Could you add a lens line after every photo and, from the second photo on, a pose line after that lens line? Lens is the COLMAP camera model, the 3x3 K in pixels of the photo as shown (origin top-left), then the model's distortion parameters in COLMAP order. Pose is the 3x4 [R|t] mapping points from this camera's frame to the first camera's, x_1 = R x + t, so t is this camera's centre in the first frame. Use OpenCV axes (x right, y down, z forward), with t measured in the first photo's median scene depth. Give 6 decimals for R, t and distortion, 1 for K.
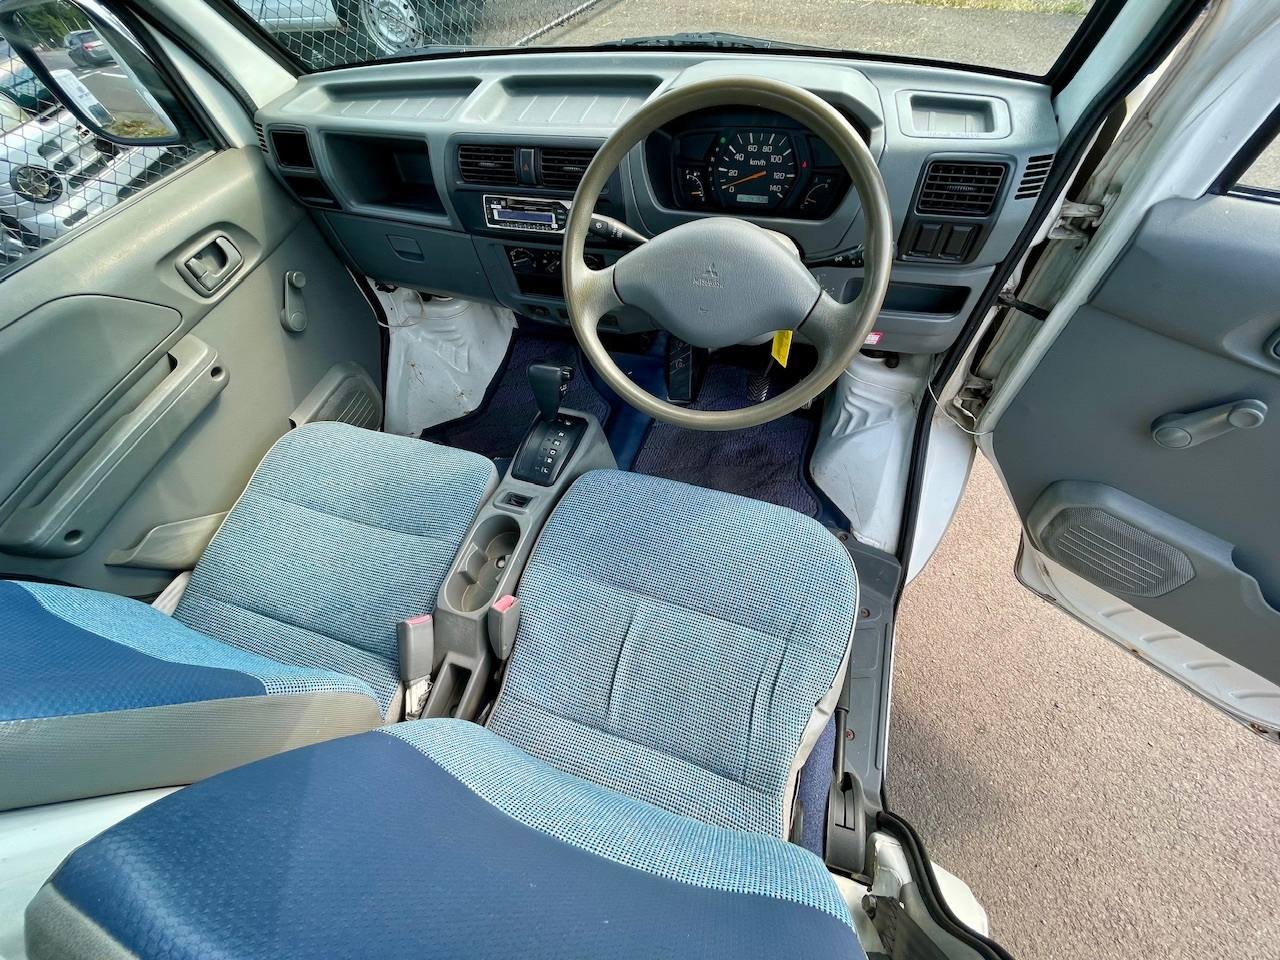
lens RADIAL K [[519.9, 0, 629.6], [0, 519.9, 476.6], [0, 0, 1]] dist [-0.002315, 0.000630]
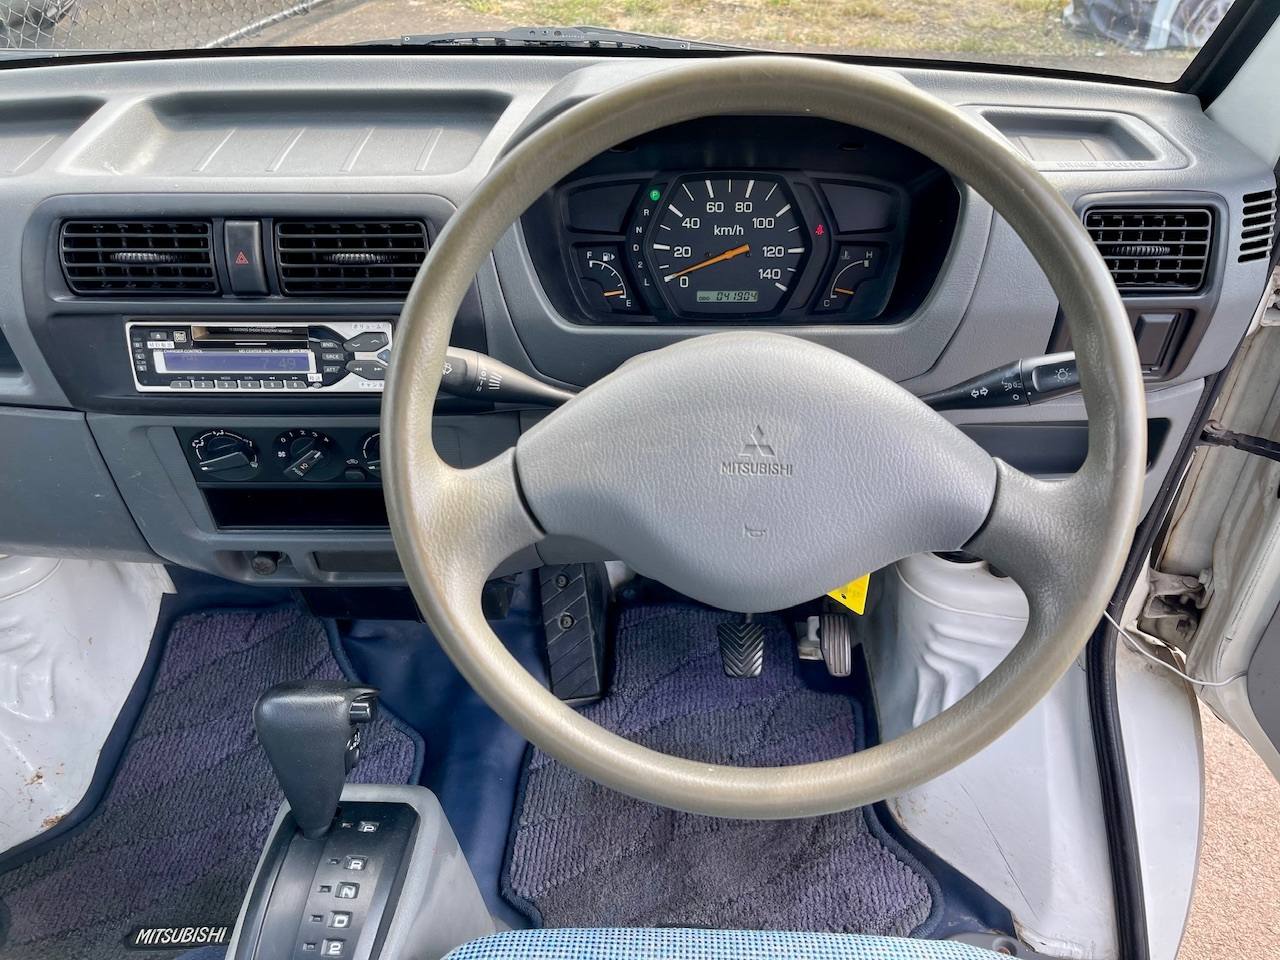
lens RADIAL K [[976.7, 0, 643.2], [0, 976.7, 477.7], [0, 0, 1]] dist [0.064366, -0.090403]
pose [[0.952335, -0.108876, 0.284963, -0.112578], [0.194145, 0.936853, -0.290884, -0.101171], [-0.235298, 0.332343, 0.913336, 0.194694]]
